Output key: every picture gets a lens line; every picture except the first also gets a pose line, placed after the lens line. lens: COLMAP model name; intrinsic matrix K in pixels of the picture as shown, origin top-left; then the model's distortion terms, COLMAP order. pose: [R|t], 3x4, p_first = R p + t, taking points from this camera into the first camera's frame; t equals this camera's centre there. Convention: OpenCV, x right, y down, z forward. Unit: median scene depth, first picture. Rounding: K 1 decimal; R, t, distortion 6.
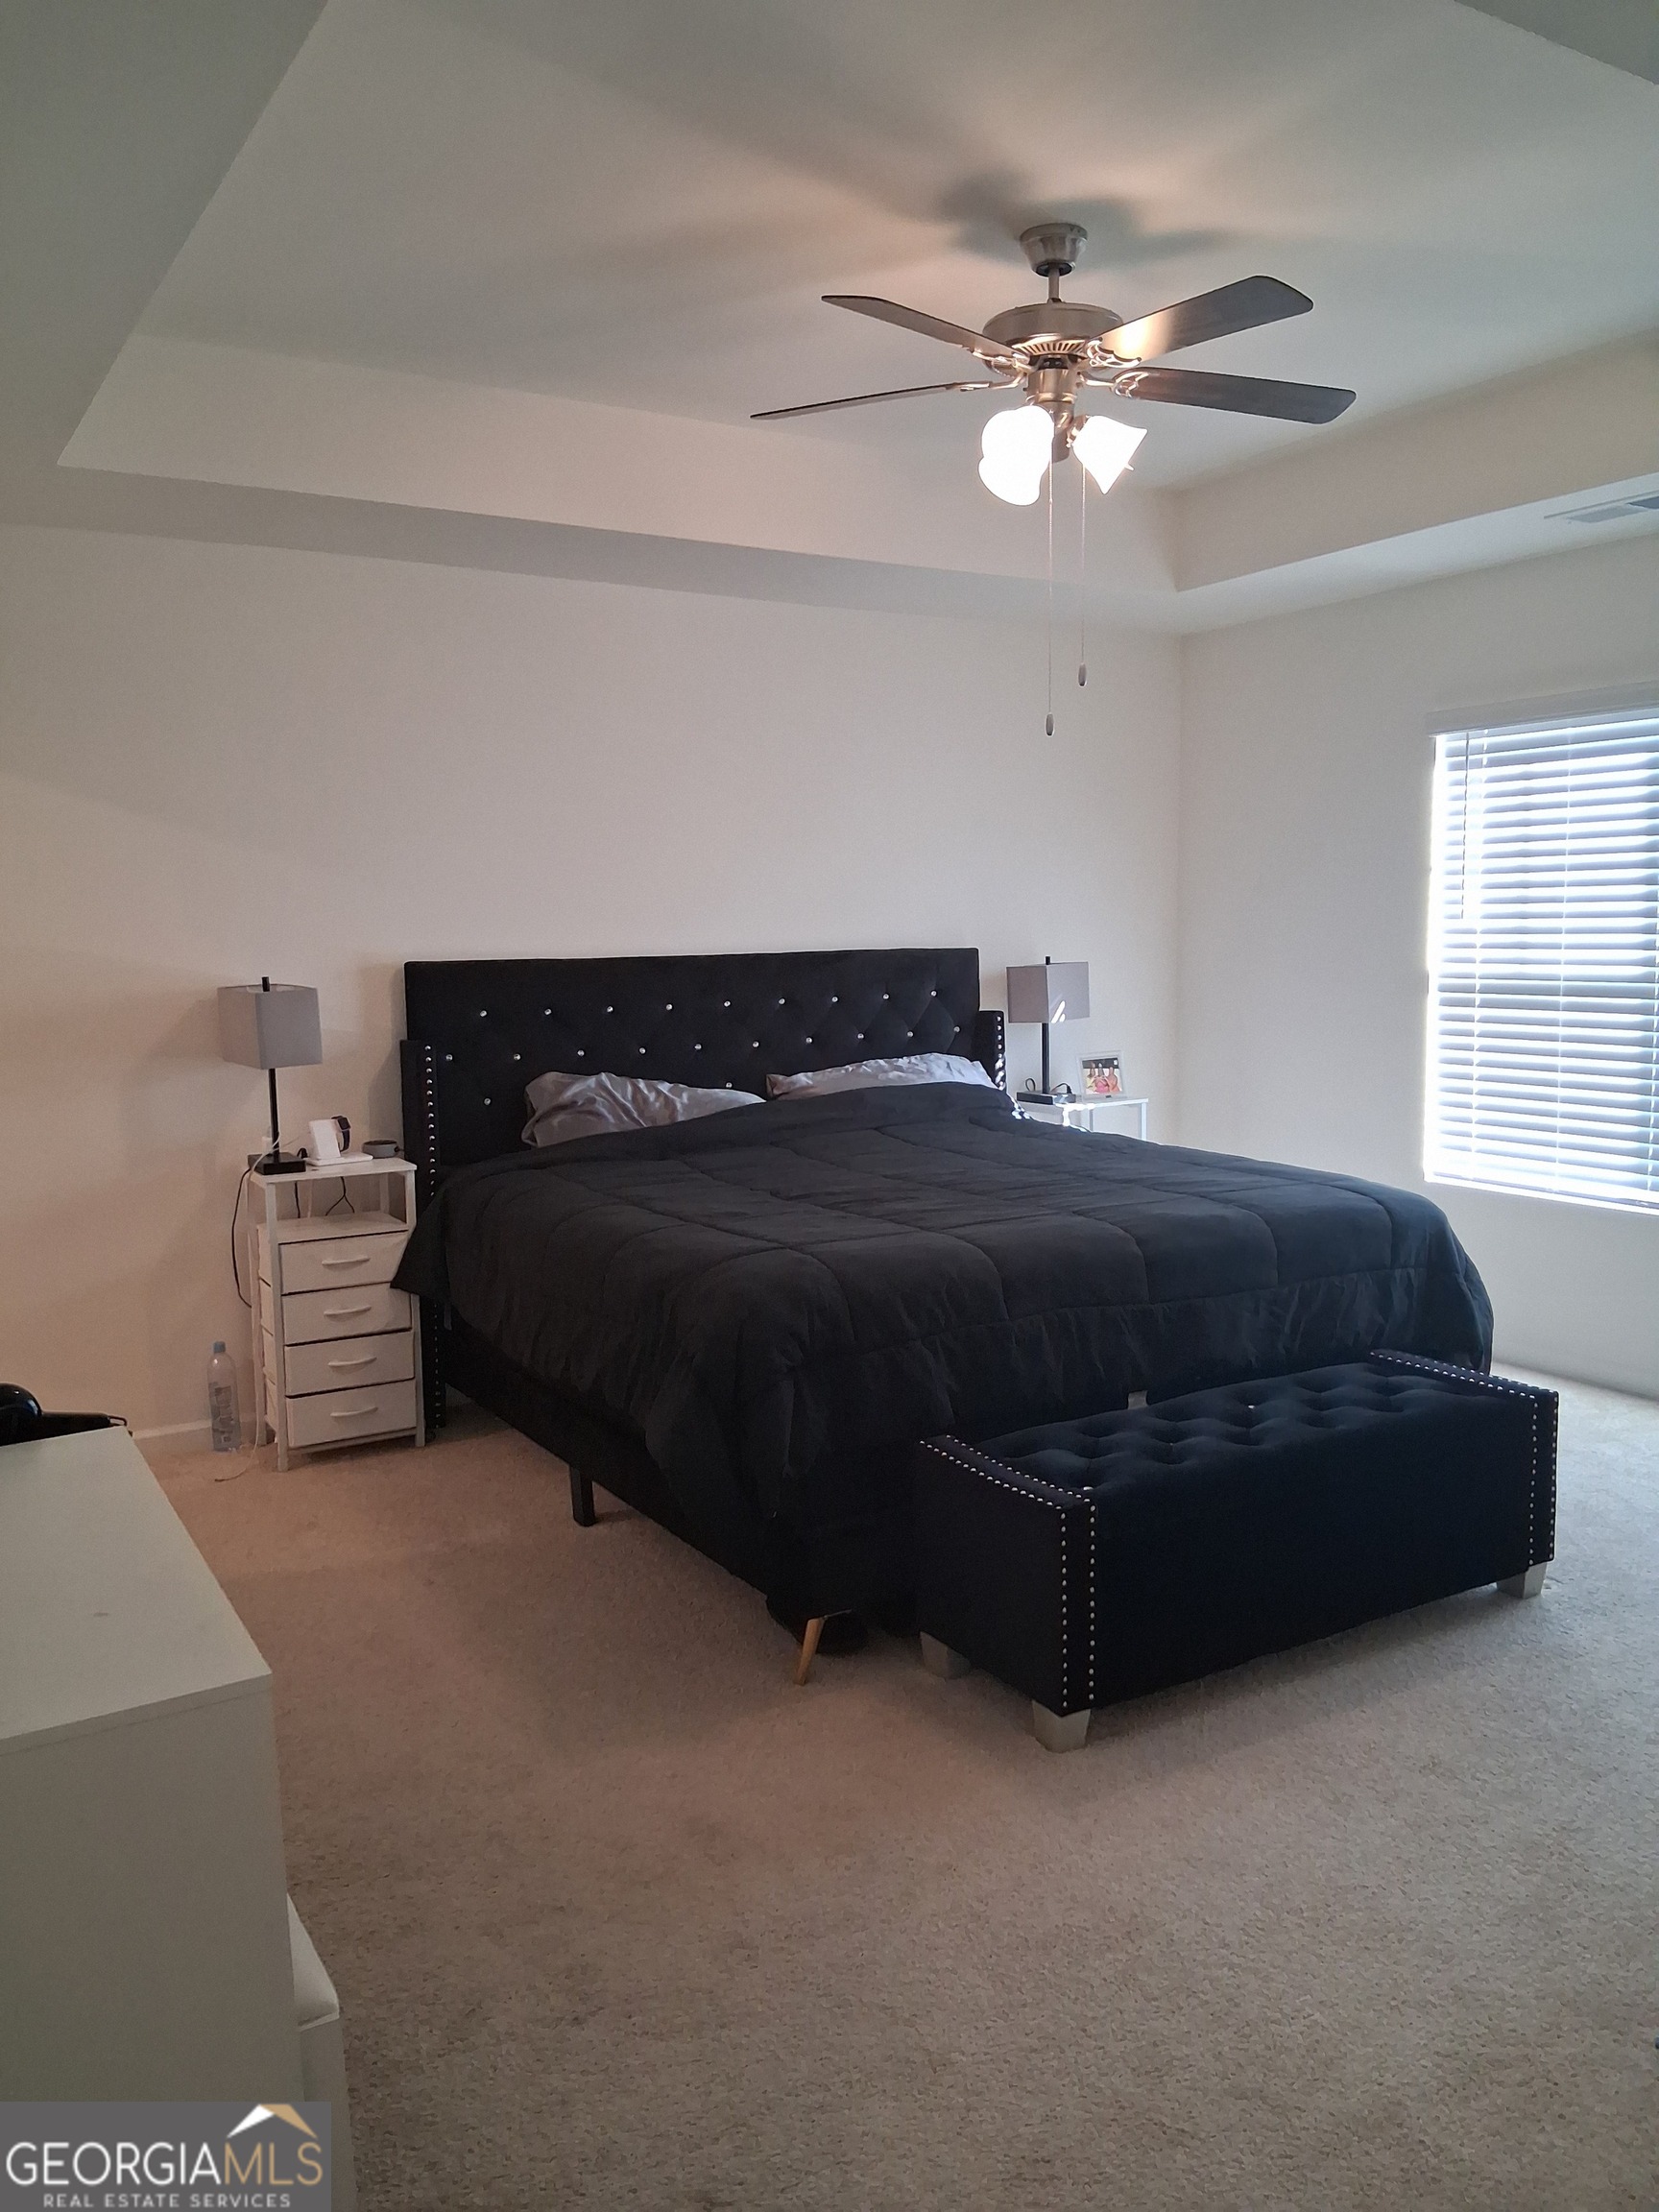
lens RADIAL K [[1681.4, 0, 829.5], [0, 1681.4, 1106.0], [0, 0, 1]] dist [0.005938, -0.069018]
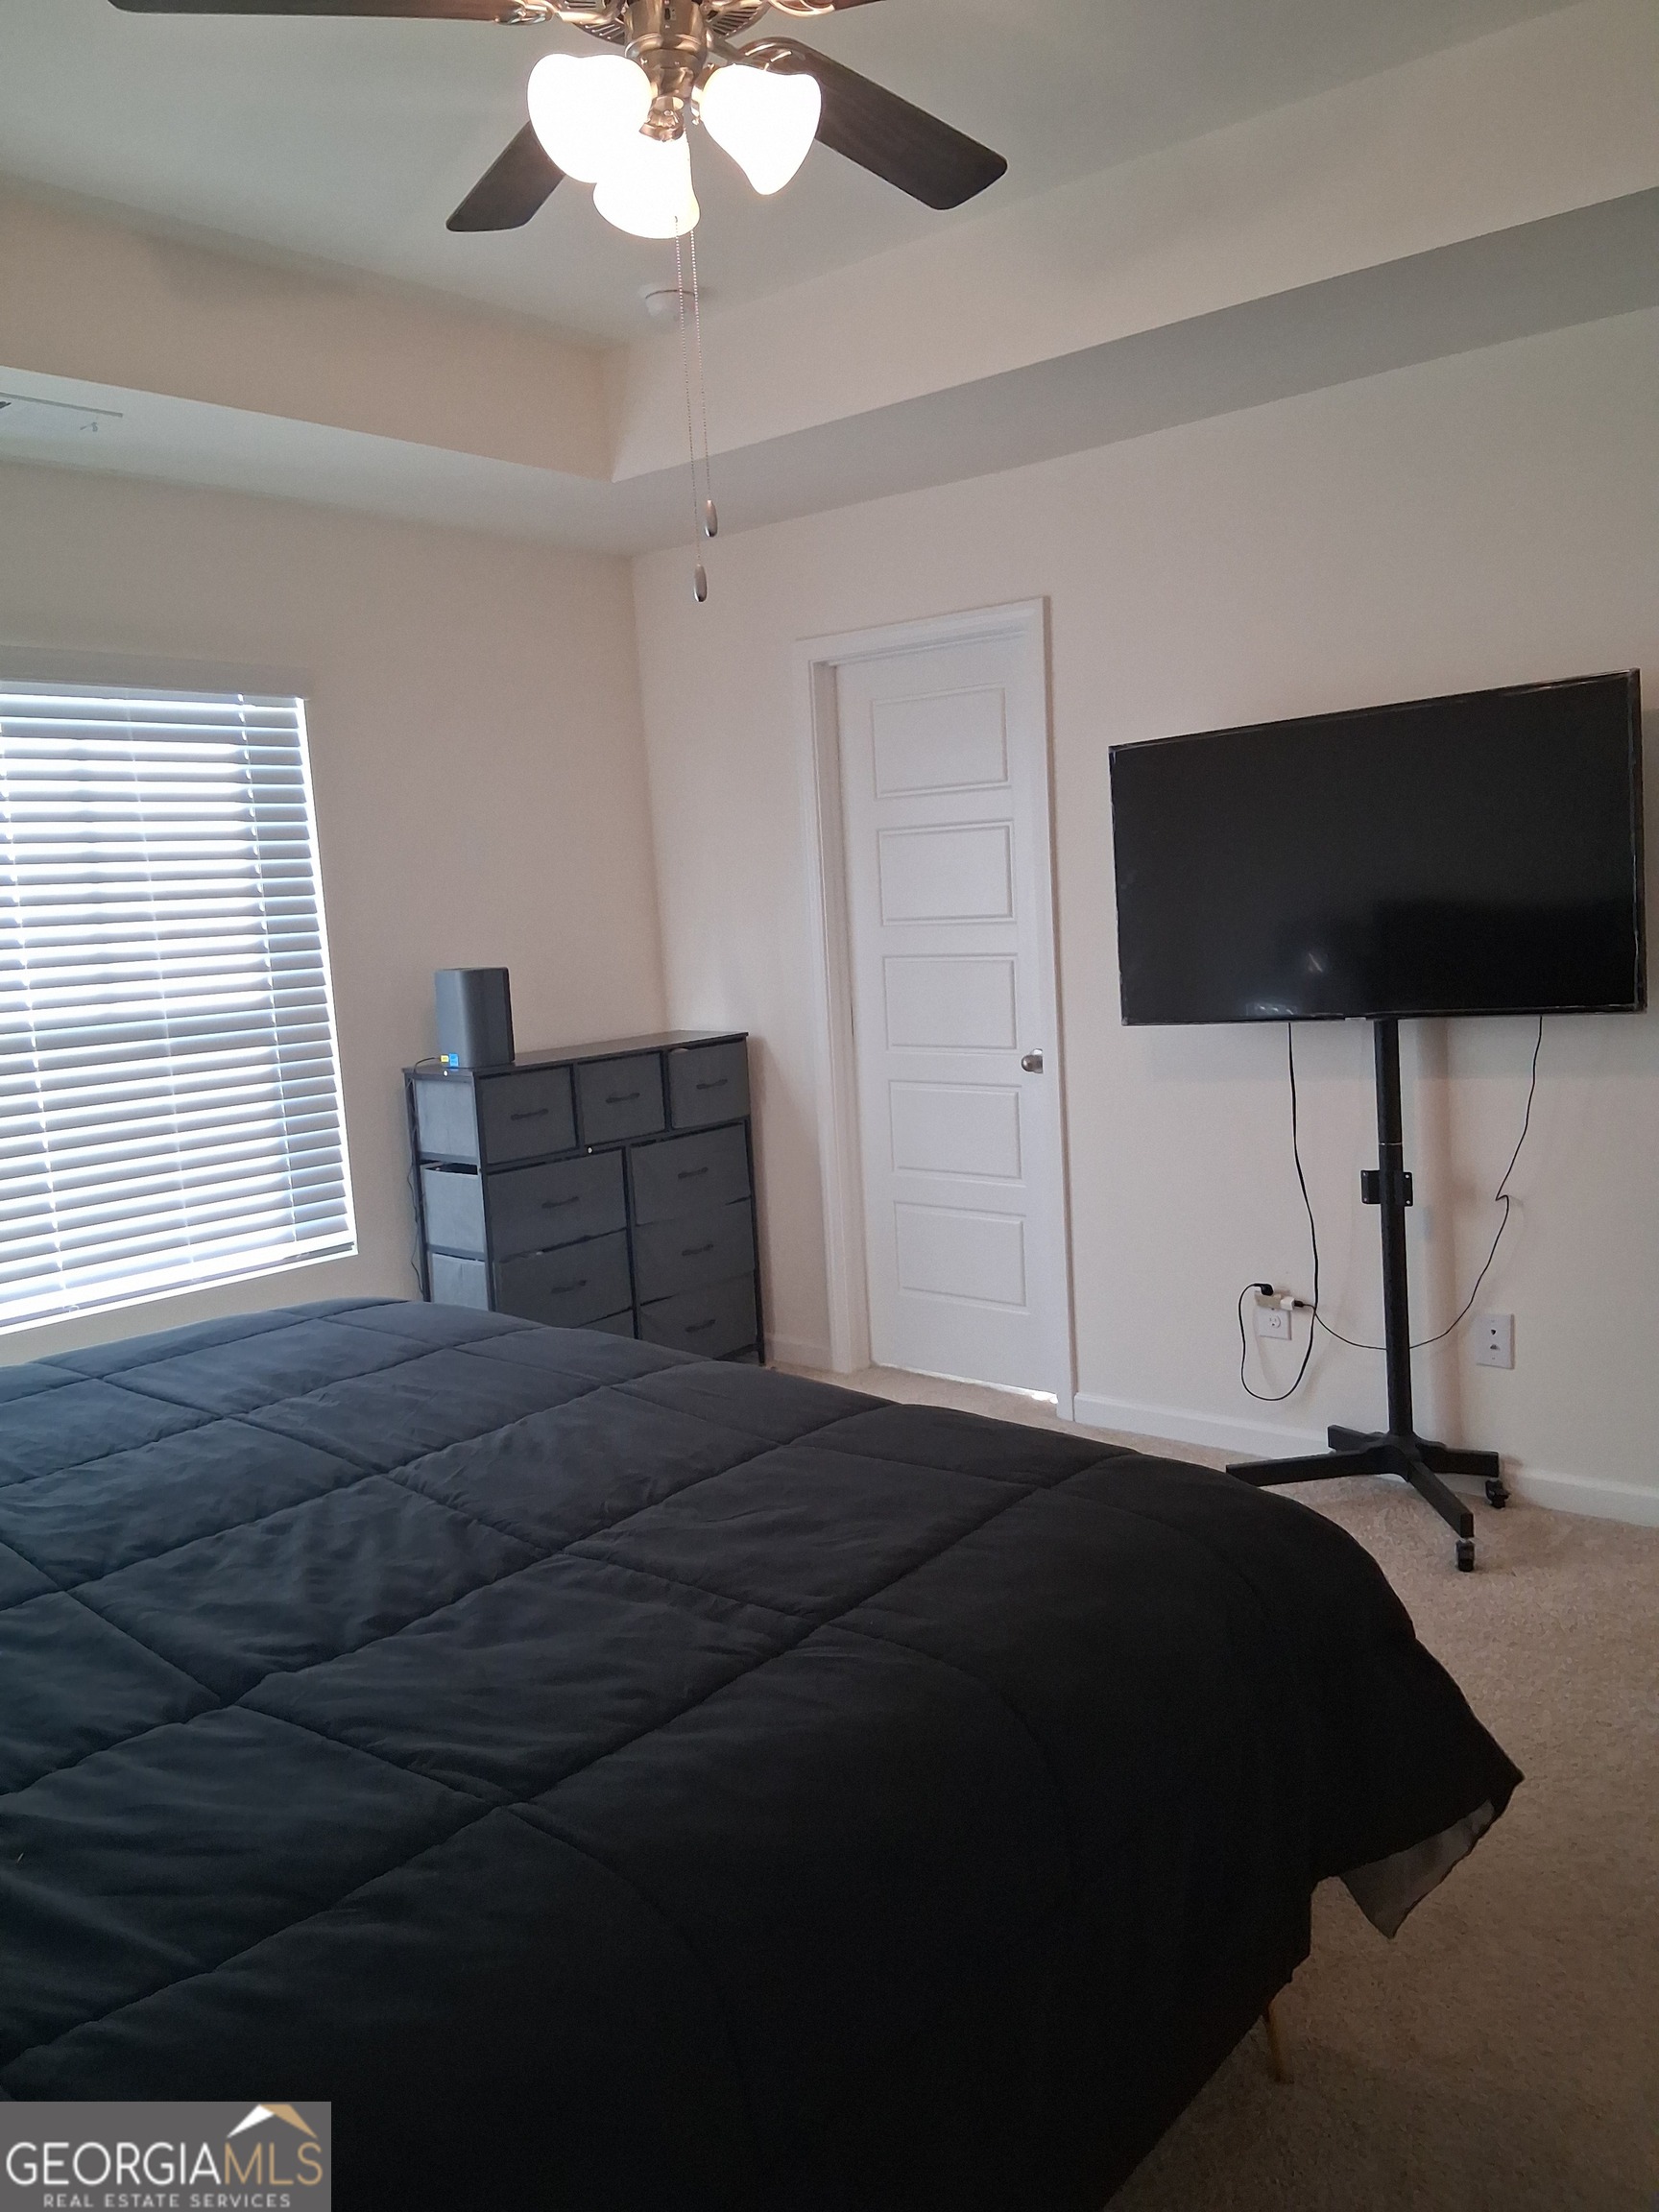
lens RADIAL K [[1681.4, 0, 829.5], [0, 1681.4, 1106.0], [0, 0, 1]] dist [0.005938, -0.069018]
pose [[-0.293592, -0.091344, 0.951557, -0.415794], [0.158661, 0.976961, 0.142736, -0.097916], [-0.942672, 0.192881, -0.272335, 0.930206]]
